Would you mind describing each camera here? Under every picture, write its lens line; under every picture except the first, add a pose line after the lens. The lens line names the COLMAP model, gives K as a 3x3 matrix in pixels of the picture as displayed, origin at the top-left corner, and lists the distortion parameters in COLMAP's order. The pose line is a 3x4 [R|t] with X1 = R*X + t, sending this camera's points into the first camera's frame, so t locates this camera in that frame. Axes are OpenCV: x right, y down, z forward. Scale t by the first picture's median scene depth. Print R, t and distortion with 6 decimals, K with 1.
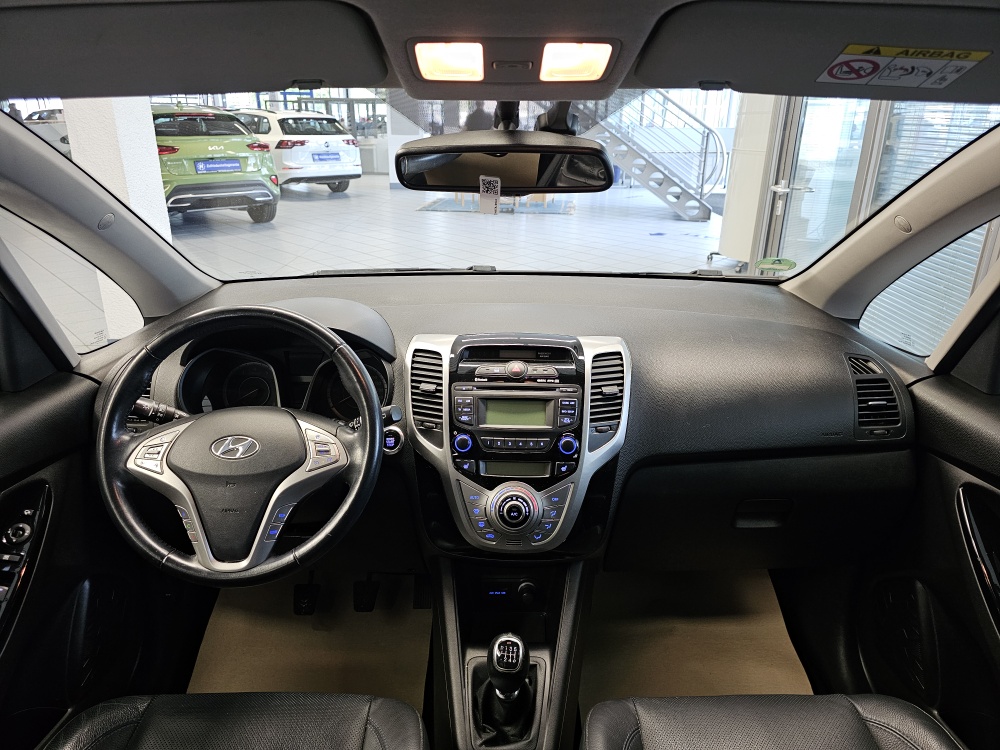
lens RADIAL K [[670.1, 0, 498.7], [0, 670.1, 369.5], [0, 0, 1]] dist [0.056364, -0.056586]
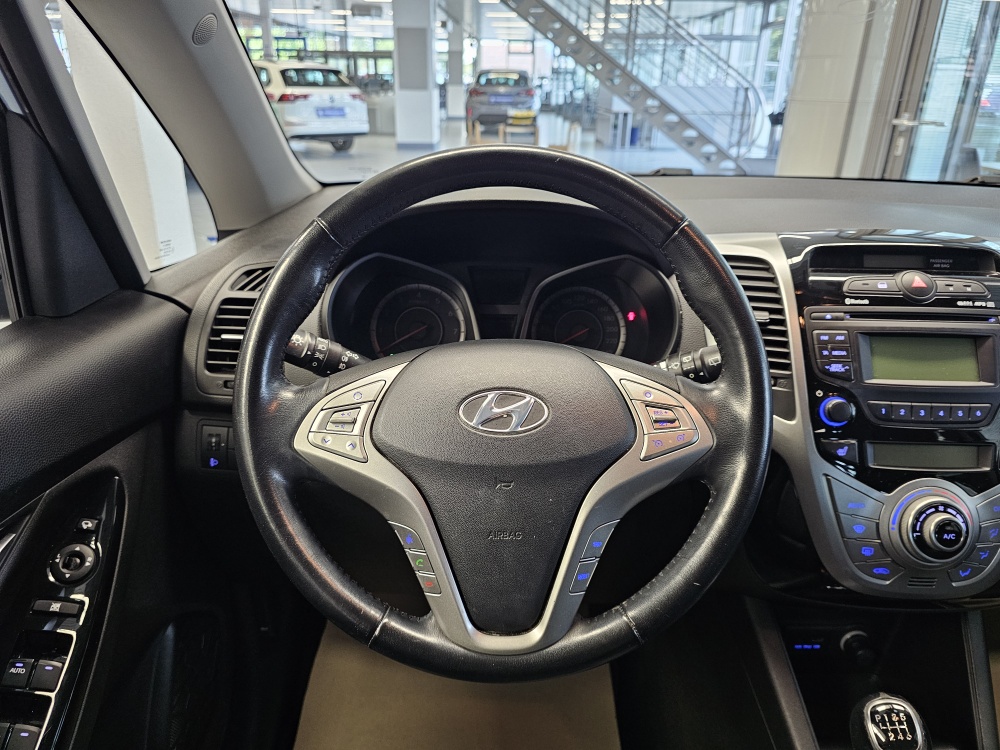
lens RADIAL K [[683.4, 0, 491.7], [0, 683.4, 374.1], [0, 0, 1]] dist [0.041574, -0.043326]
pose [[0.999980, 0.006280, 0.000546, -0.346693], [-0.006297, 0.999130, 0.041230, 0.056060], [-0.000286, -0.041232, 0.999150, 0.415674]]
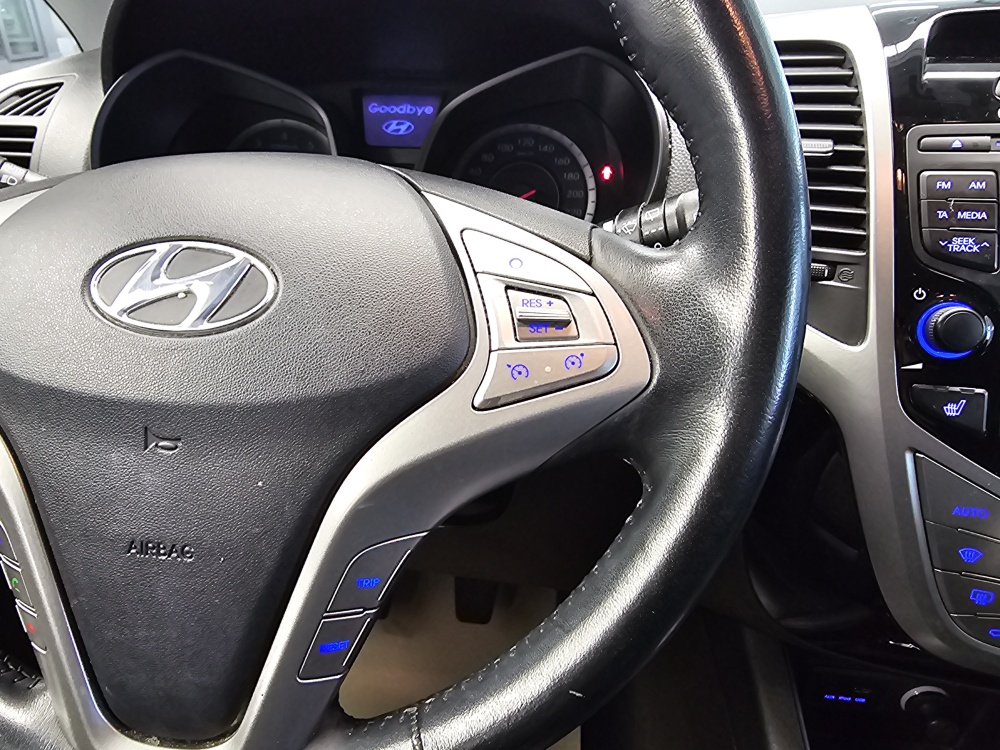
lens RADIAL K [[686.7, 0, 438.7], [0, 686.7, 377.7], [0, 0, 1]] dist [-0.000943, 0.000186]
pose [[0.987927, 0.061901, -0.142019, -0.229526], [-0.038496, 0.986041, 0.161989, 0.090447], [0.150064, -0.154567, 0.976519, 0.671770]]
